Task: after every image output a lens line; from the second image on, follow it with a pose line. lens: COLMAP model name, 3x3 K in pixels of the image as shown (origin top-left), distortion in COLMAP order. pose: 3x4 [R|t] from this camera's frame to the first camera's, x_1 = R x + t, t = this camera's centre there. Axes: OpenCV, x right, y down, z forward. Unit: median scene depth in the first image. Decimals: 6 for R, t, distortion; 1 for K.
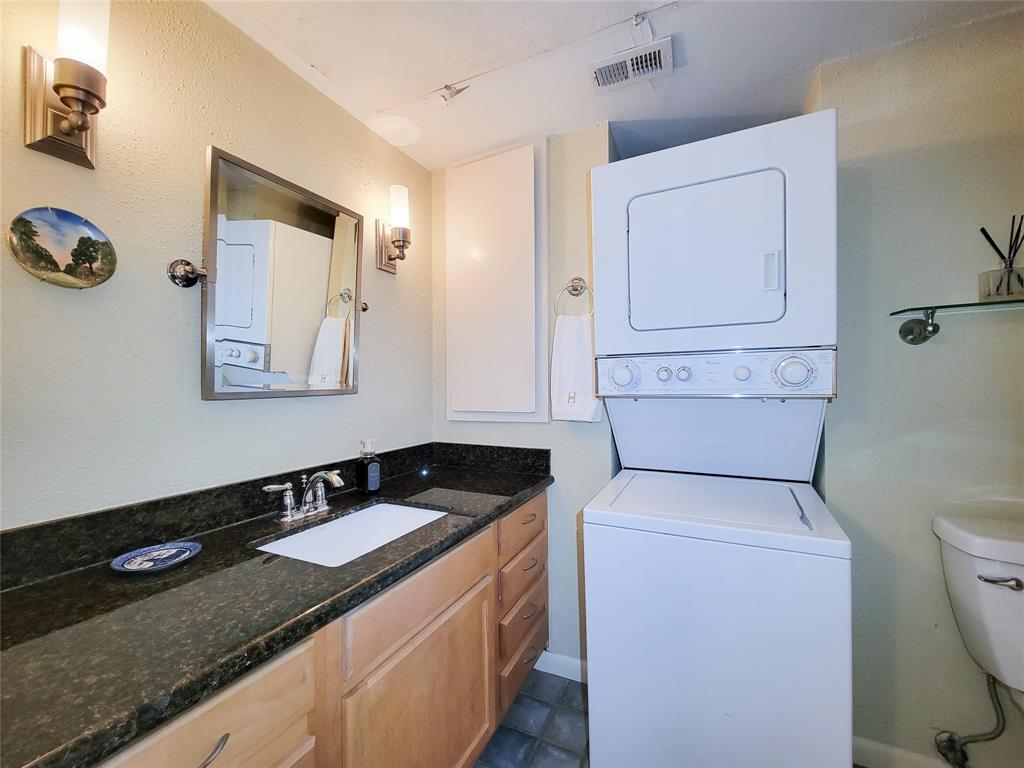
lens RADIAL K [[415.0, 0, 512.0], [0, 415.0, 384.0], [0, 0, 1]] dist [-0.000751, -0.001072]
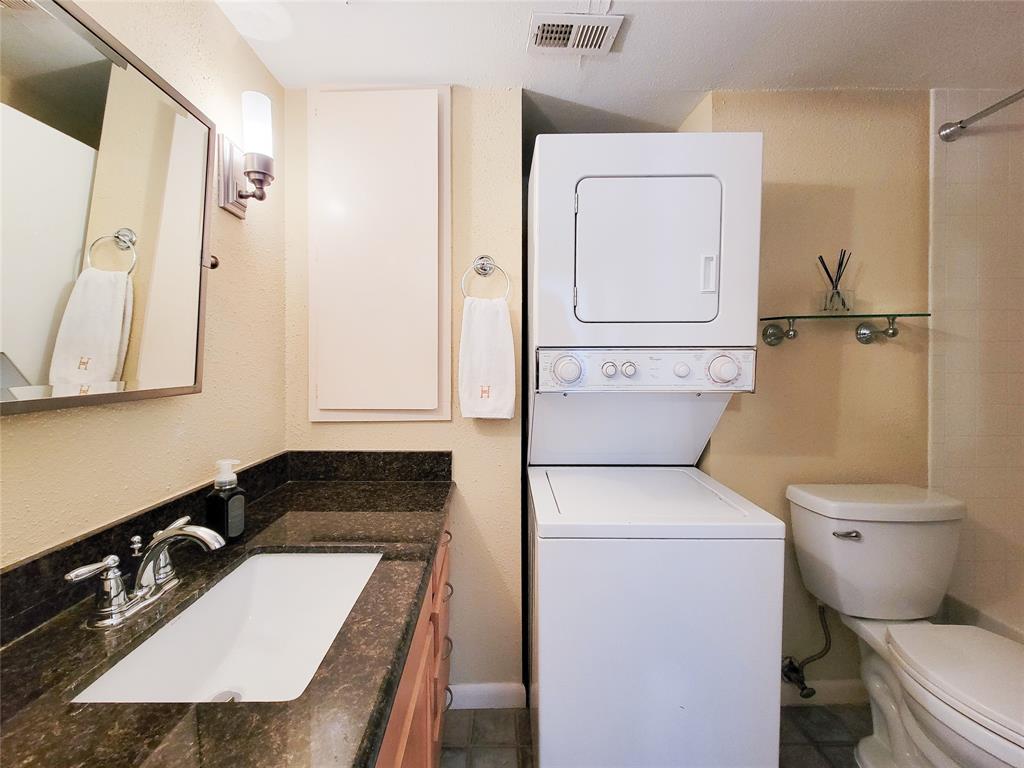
lens RADIAL K [[429.3, 0, 490.5], [0, 429.3, 368.8], [0, 0, 1]] dist [-0.001548, -0.000368]
pose [[0.900414, 0.005381, 0.435000, -0.267749], [-0.009907, 0.999918, 0.008139, -0.025938], [-0.434921, -0.011638, 0.900394, 0.197037]]
